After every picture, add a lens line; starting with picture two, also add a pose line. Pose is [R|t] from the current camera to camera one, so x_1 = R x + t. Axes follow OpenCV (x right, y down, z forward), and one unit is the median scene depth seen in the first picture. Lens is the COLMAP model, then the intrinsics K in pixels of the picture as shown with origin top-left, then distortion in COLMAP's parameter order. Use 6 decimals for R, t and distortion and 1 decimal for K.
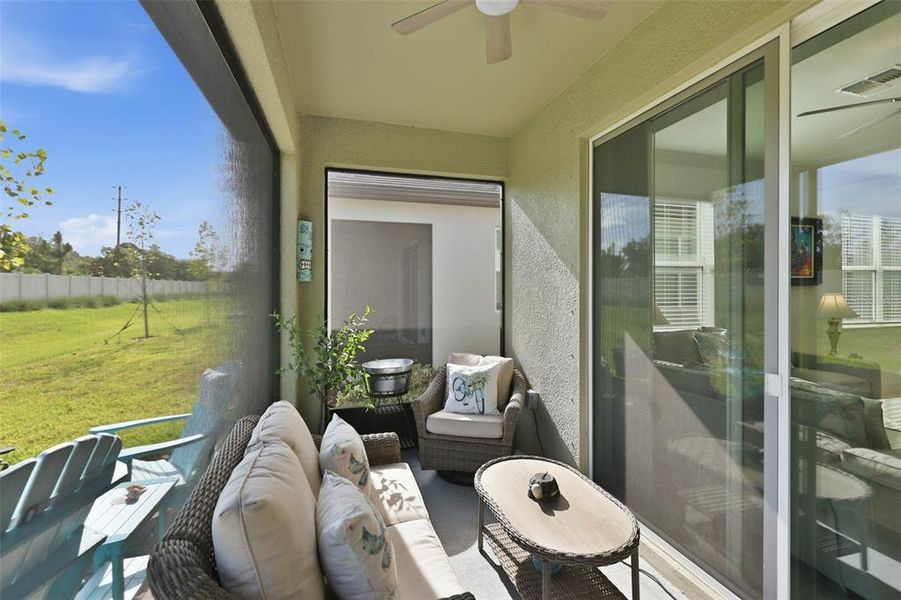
lens RADIAL K [[394.5, 0, 454.9], [0, 394.5, 290.1], [0, 0, 1]] dist [-0.002878, 0.000042]
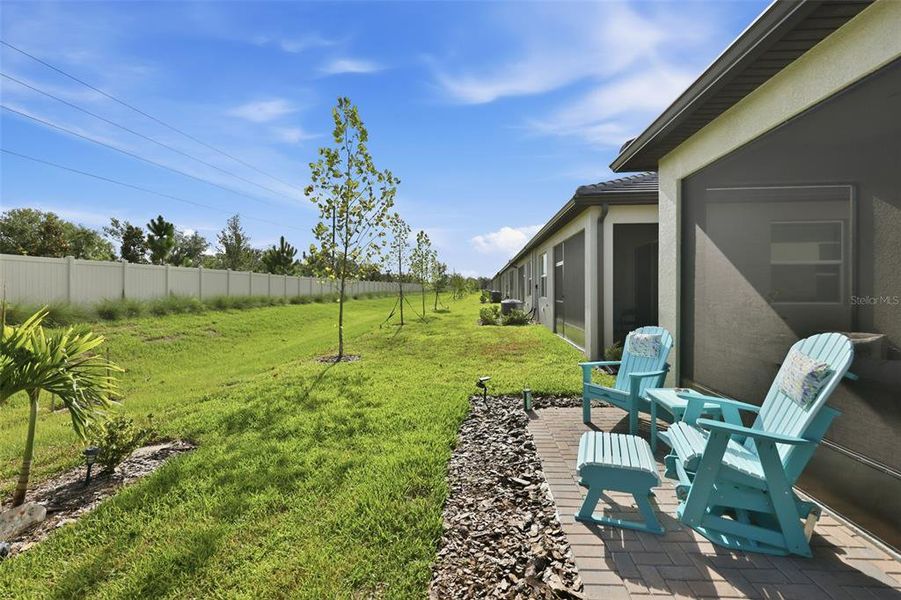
lens RADIAL K [[394.5, 0, 454.9], [0, 394.5, 290.1], [0, 0, 1]] dist [-0.002878, 0.000042]
pose [[0.937378, -0.001680, -0.348309, -0.447982], [0.001888, 0.999998, 0.000259, 0.024979], [0.348308, -0.000900, 0.937380, -0.377955]]
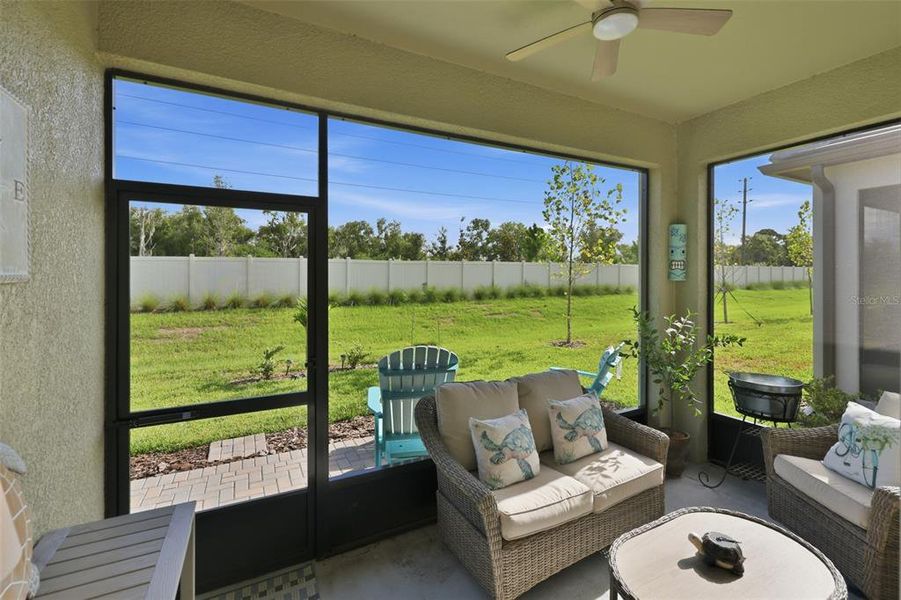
lens RADIAL K [[397.4, 0, 451.1], [0, 397.4, 275.9], [0, 0, 1]] dist [-0.008105, -0.000120]
pose [[0.197802, 0.001487, -0.980241, 0.362780], [-0.001579, 0.999998, 0.001198, -0.023548], [0.980241, 0.001311, 0.197804, 0.124040]]
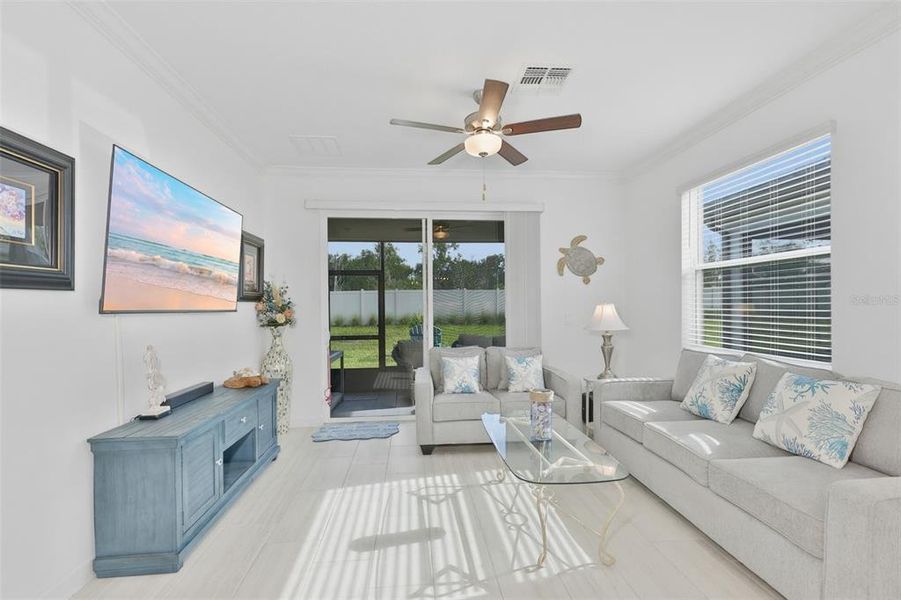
lens RADIAL K [[389.7, 0, 445.3], [0, 389.7, 305.5], [0, 0, 1]] dist [0.000862, 0.000083]
pose [[-0.190741, 0.003048, -0.981636, 1.175744], [0.003600, 0.999991, 0.002405, 0.006458], [0.981634, -0.003075, -0.190751, 0.545990]]
